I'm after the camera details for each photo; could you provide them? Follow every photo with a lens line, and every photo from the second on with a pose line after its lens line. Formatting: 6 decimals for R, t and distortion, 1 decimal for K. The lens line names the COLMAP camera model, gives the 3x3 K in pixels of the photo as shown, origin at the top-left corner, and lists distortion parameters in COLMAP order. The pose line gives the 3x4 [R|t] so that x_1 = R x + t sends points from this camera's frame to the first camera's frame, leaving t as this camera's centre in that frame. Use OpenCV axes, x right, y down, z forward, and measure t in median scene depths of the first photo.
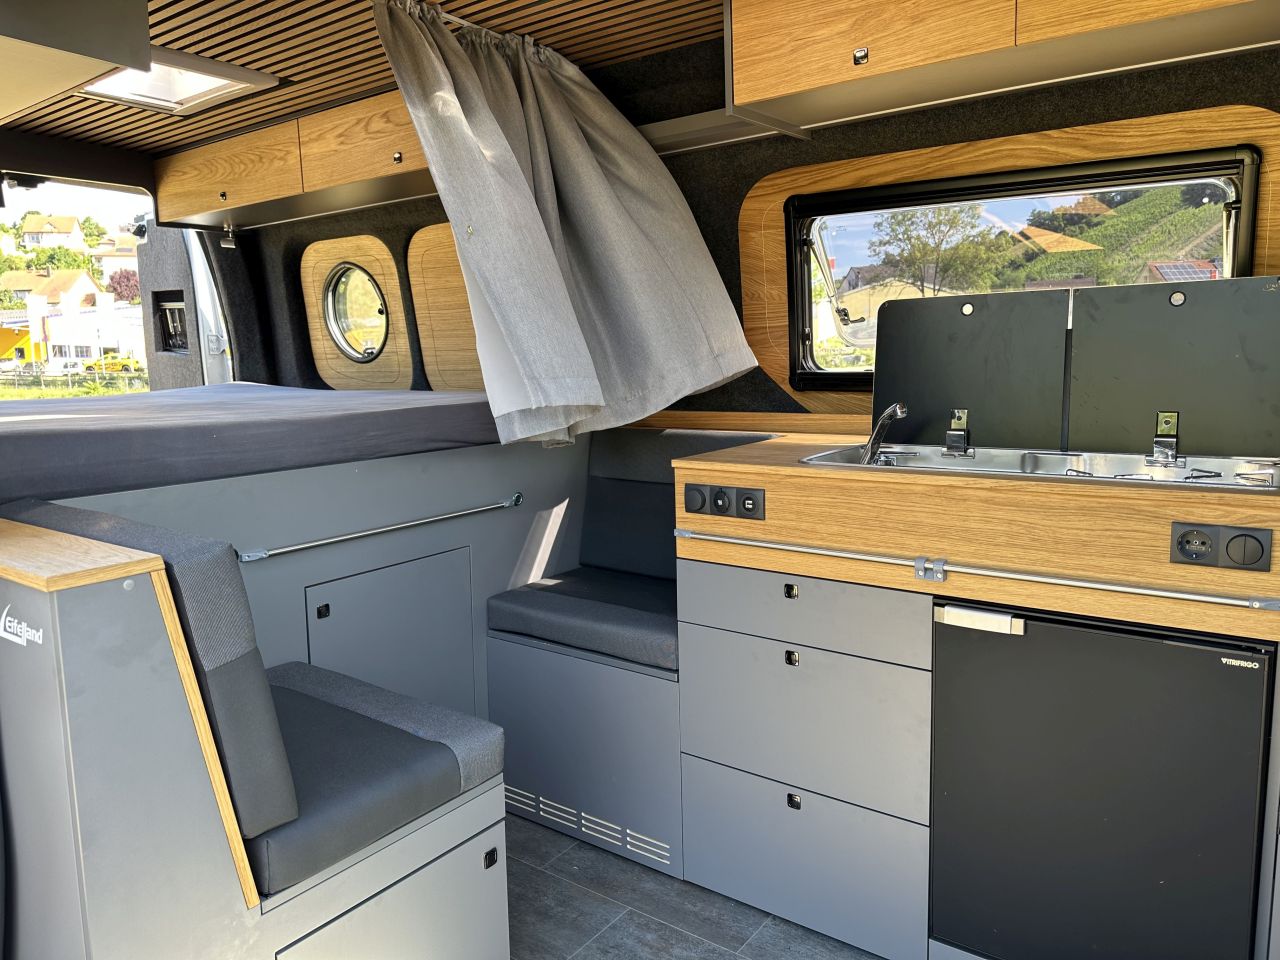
lens RADIAL K [[911.6, 0, 639.4], [0, 911.6, 469.0], [0, 0, 1]] dist [0.013856, -0.001475]
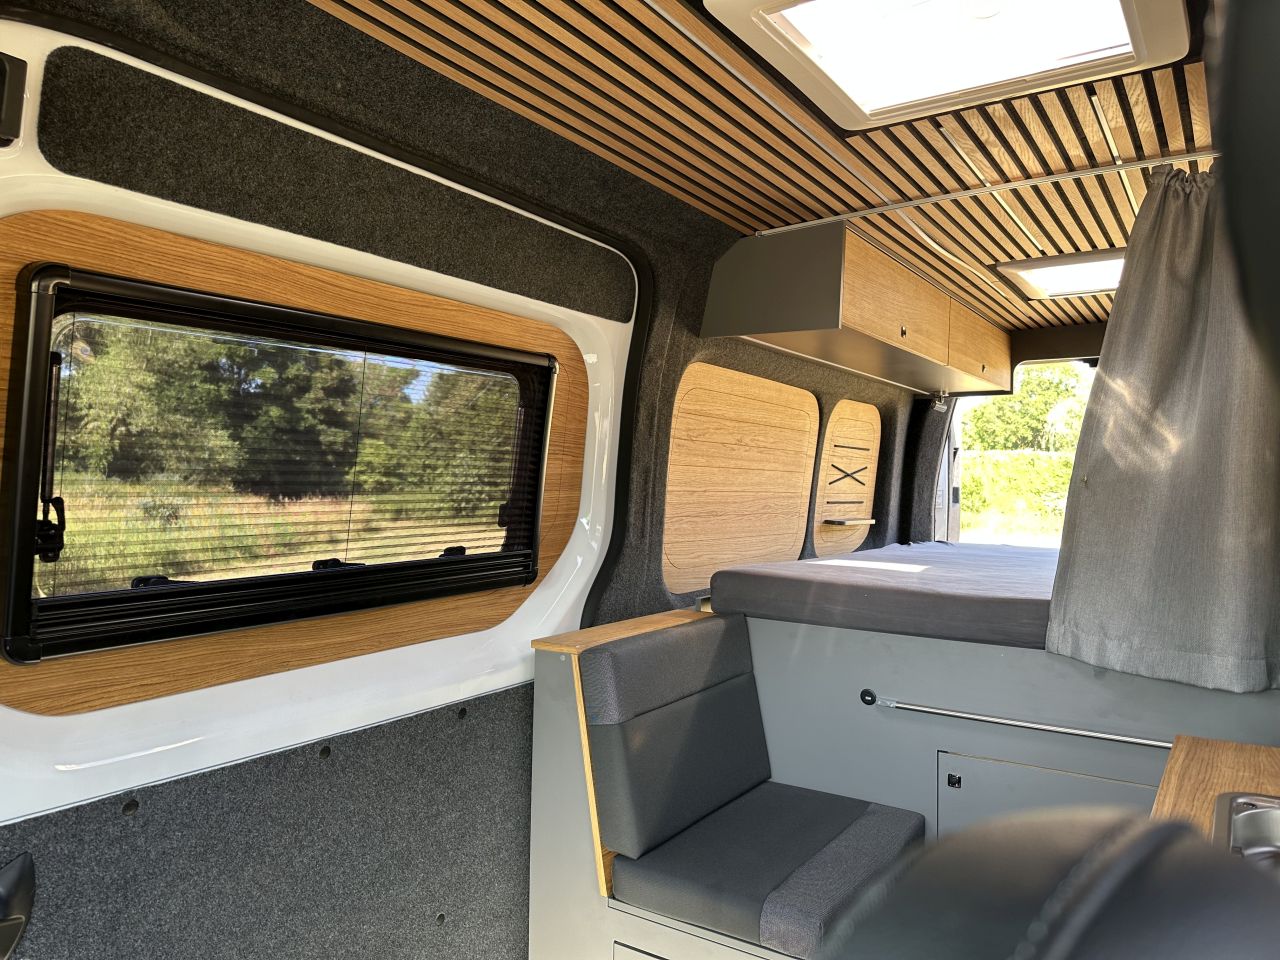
lens RADIAL K [[878.7, 0, 640.0], [0, 878.7, 480.0], [0, 0, 1]] dist [0.055675, -0.089334]
pose [[0.036553, 0.015510, -0.999211, 0.416589], [-0.139353, 0.990190, 0.010272, -0.093049], [0.989568, 0.138867, 0.038356, 0.365976]]
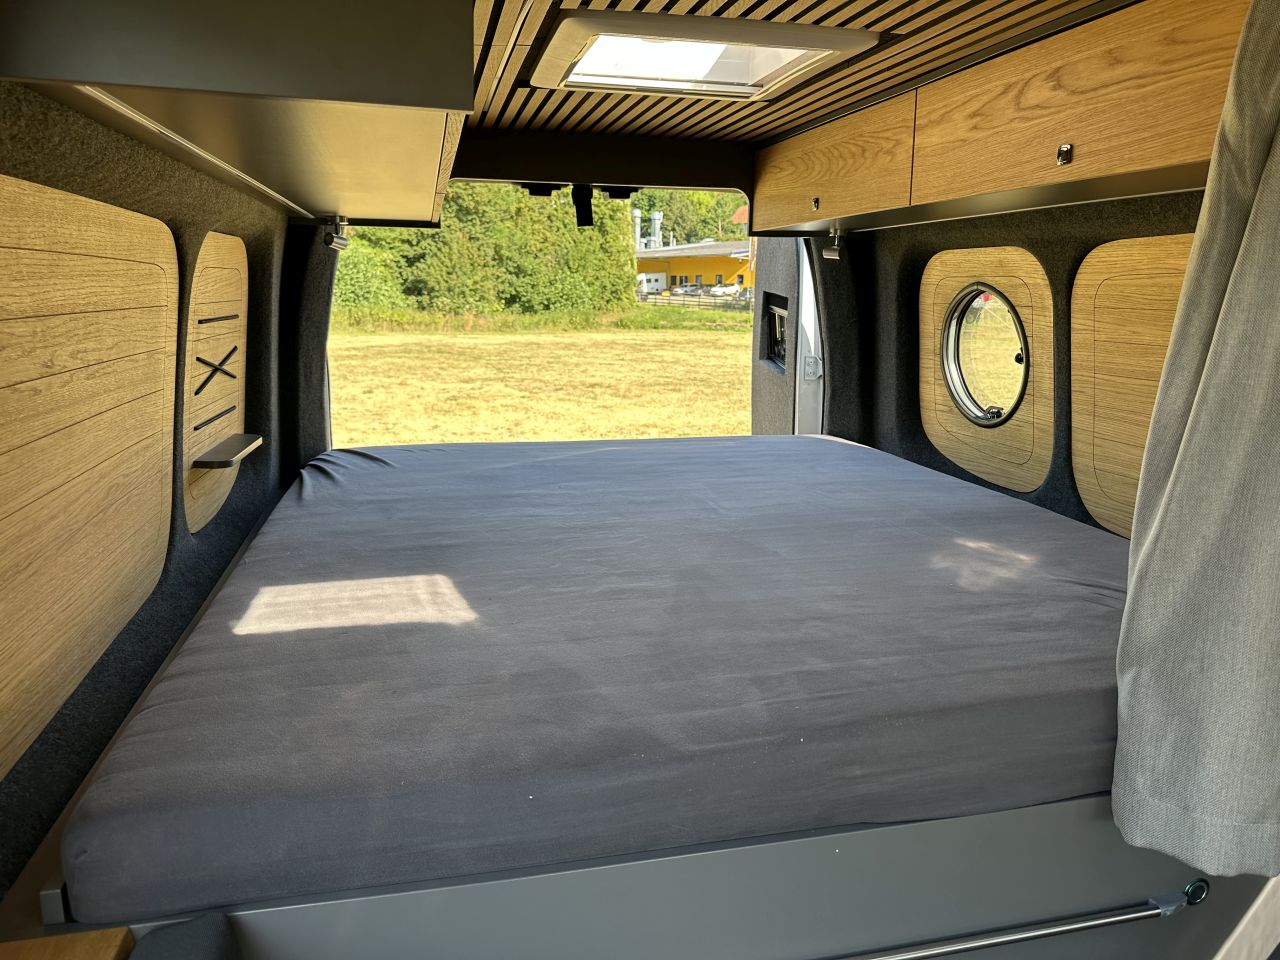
lens RADIAL K [[906.3, 0, 640.0], [0, 906.3, 480.0], [0, 0, 1]] dist [-0.001393, -0.001653]
pose [[0.761067, 0.171217, -0.625670, -0.076683], [-0.114912, 0.984868, 0.129734, -0.167334], [0.638414, -0.026839, 0.769225, 0.369358]]
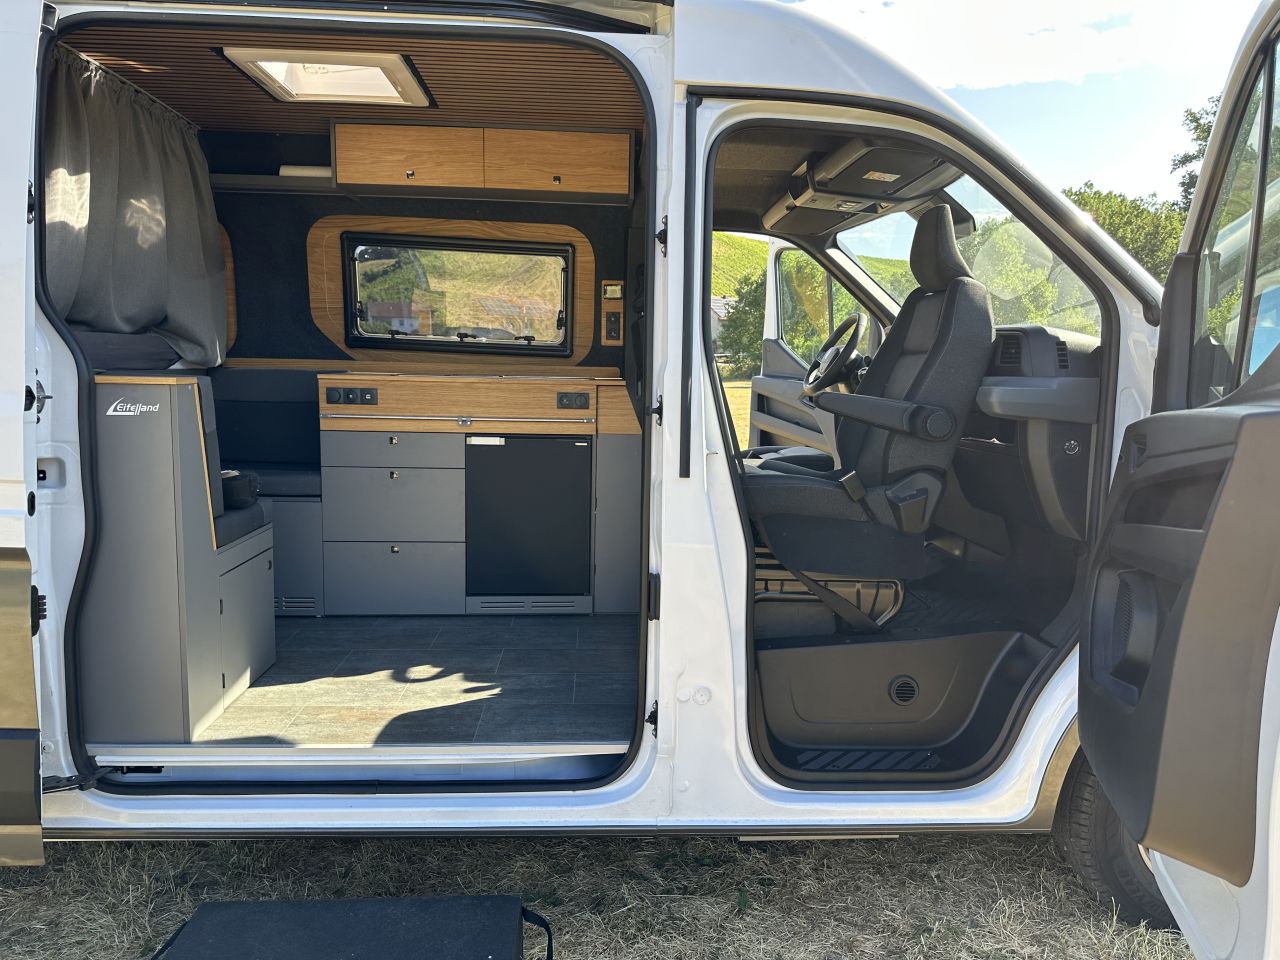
lens RADIAL K [[900.0, 0, 640.0], [0, 900.0, 480.0], [0, 0, 1]] dist [0.120516, -0.000007]
pose [[0.778535, -0.046223, 0.625896, -0.398677], [0.046206, 0.998799, 0.016288, 0.129077], [-0.625897, 0.016239, 0.779736, -0.535551]]
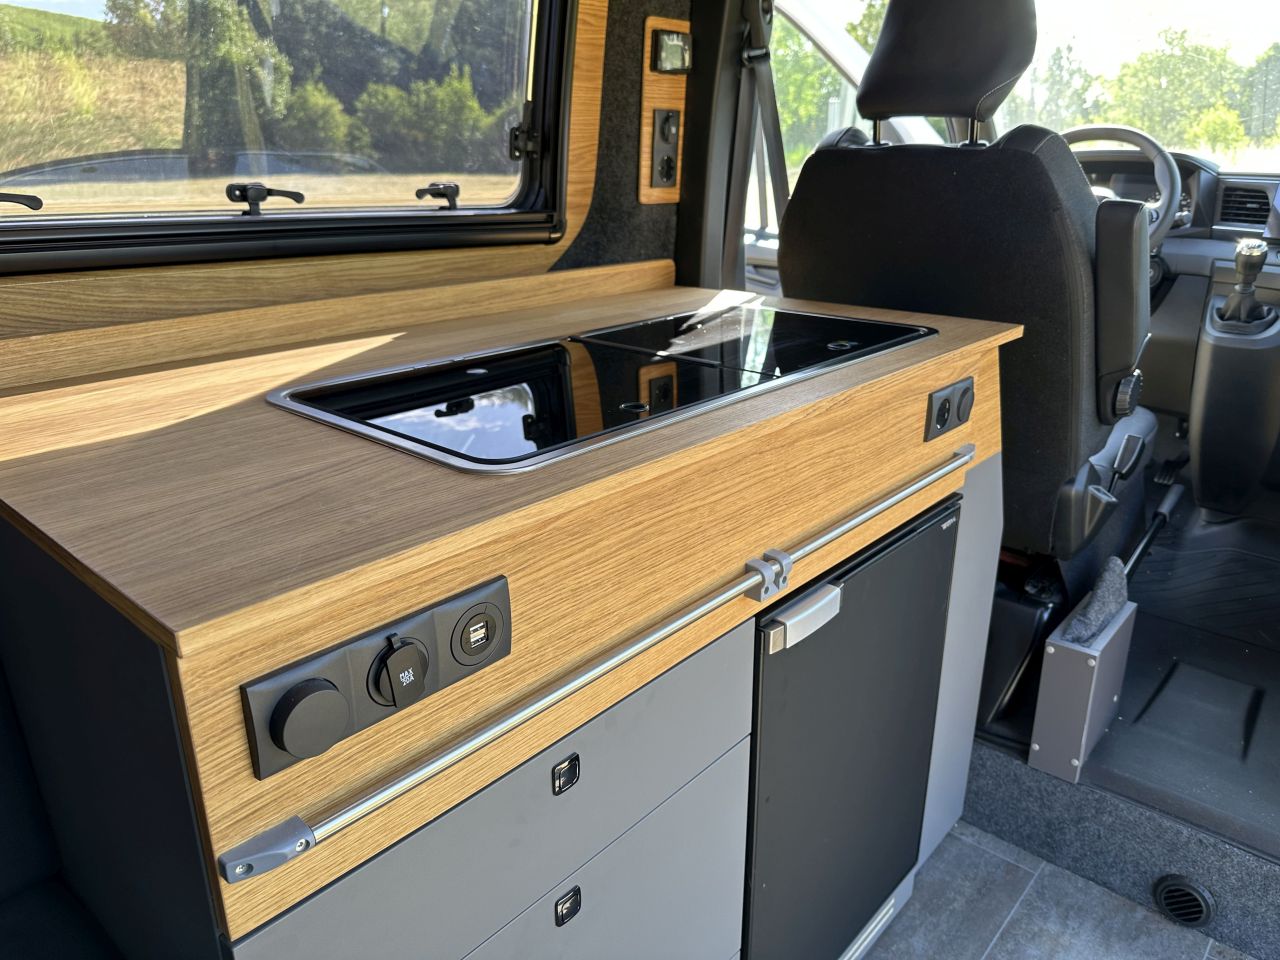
lens RADIAL K [[911.6, 0, 639.4], [0, 911.6, 469.0], [0, 0, 1]] dist [0.013856, -0.001475]
pose [[0.098072, -0.299412, 0.949070, -0.107207], [0.130298, 0.949321, 0.286027, -0.065949], [-0.986612, 0.095611, 0.132115, 0.543299]]
